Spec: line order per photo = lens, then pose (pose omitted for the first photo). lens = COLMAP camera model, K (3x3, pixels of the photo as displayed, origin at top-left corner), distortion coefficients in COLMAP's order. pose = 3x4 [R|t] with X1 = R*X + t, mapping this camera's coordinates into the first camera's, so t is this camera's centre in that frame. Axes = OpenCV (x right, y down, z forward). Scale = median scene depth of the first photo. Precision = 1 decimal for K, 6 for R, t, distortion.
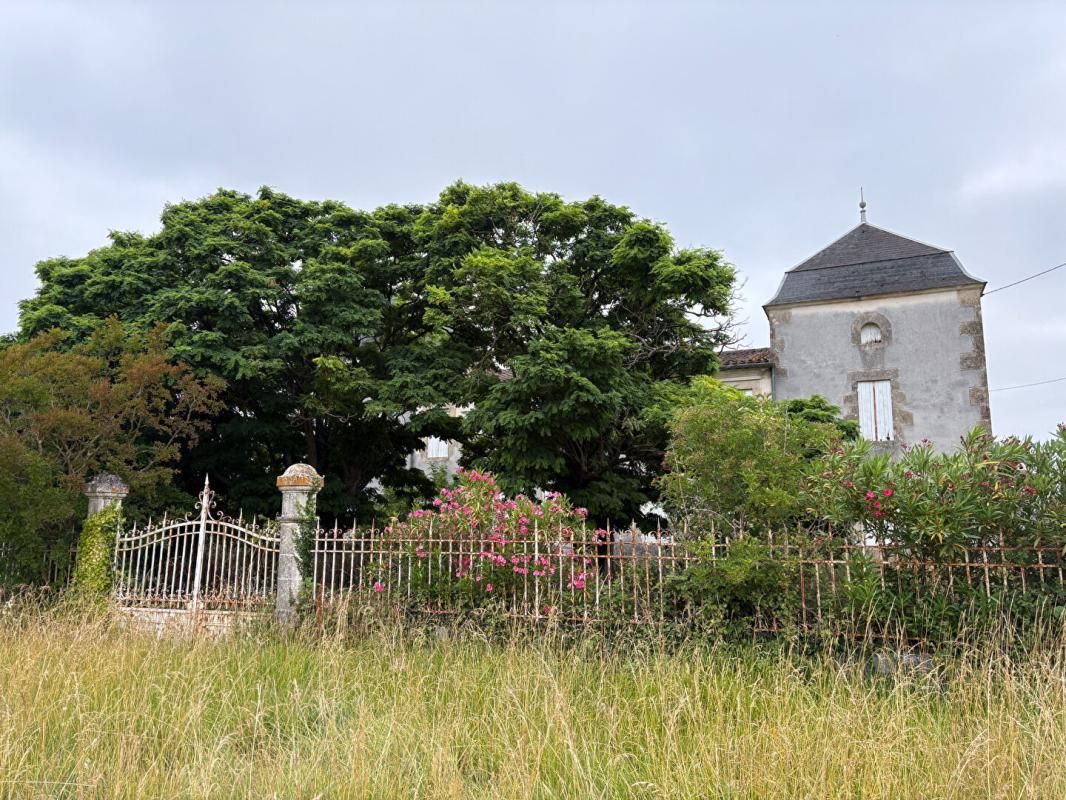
lens RADIAL K [[808.2, 0, 533.0], [0, 808.2, 400.0], [0, 0, 1]] dist [0.023535, -0.008971]
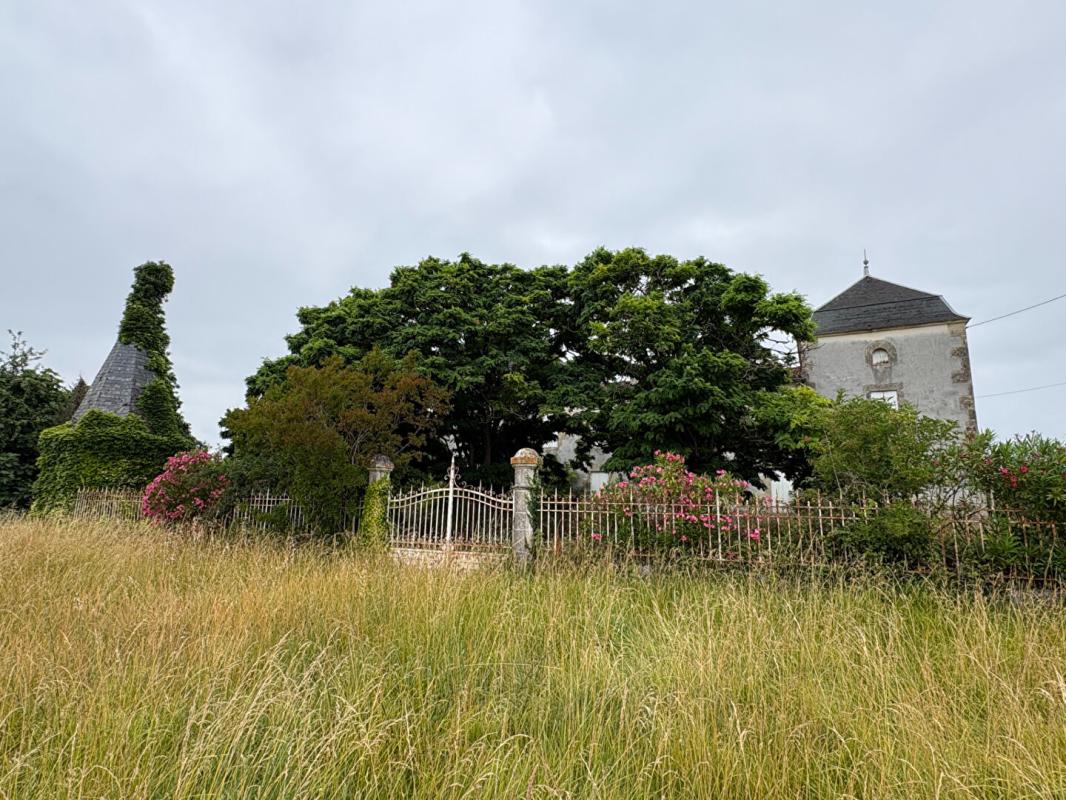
lens RADIAL K [[578.1, 0, 533.0], [0, 578.1, 400.0], [0, 0, 1]] dist [-0.004626, -0.000989]
pose [[0.997738, -0.000484, -0.067217, -0.155944], [-0.000375, 0.999918, -0.012770, 0.005909], [0.067218, 0.012766, 0.997657, -0.001319]]
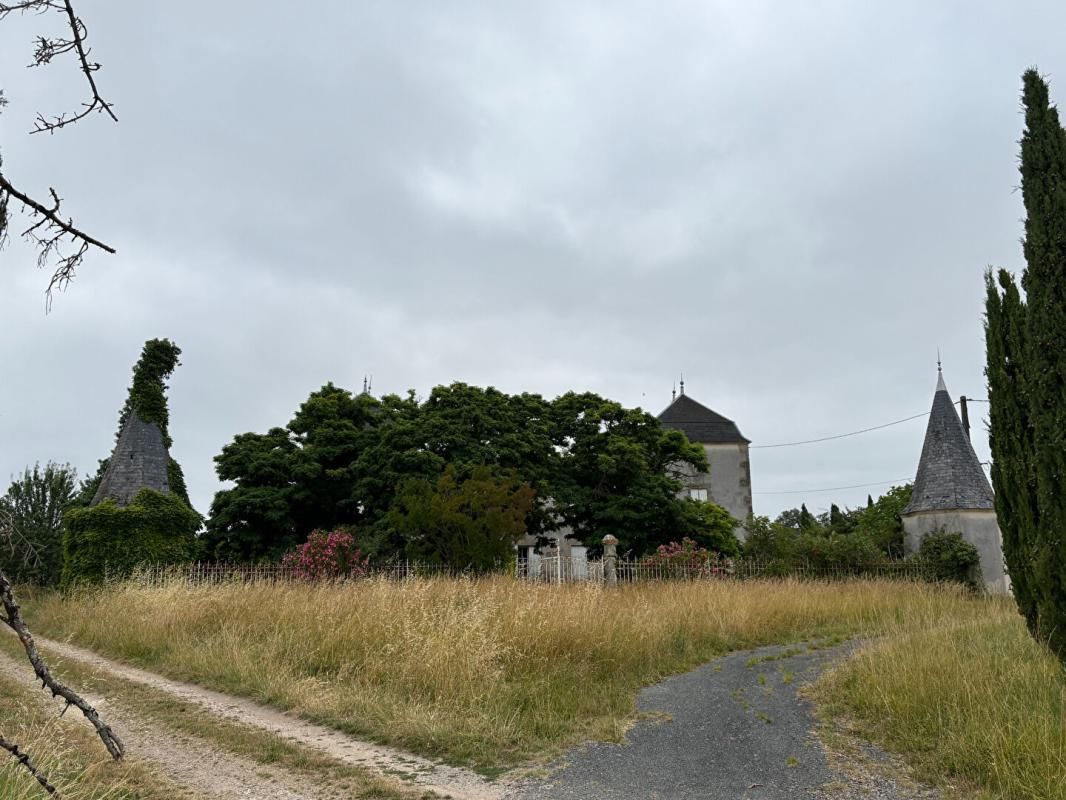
lens RADIAL K [[950.8, 0, 533.0], [0, 950.8, 400.0], [0, 0, 1]] dist [0.106576, -0.000953]
pose [[0.888749, 0.081416, 0.451106, -1.445984], [-0.063035, 0.996458, -0.055654, -0.125975], [-0.454040, 0.021027, 0.890733, -1.228790]]
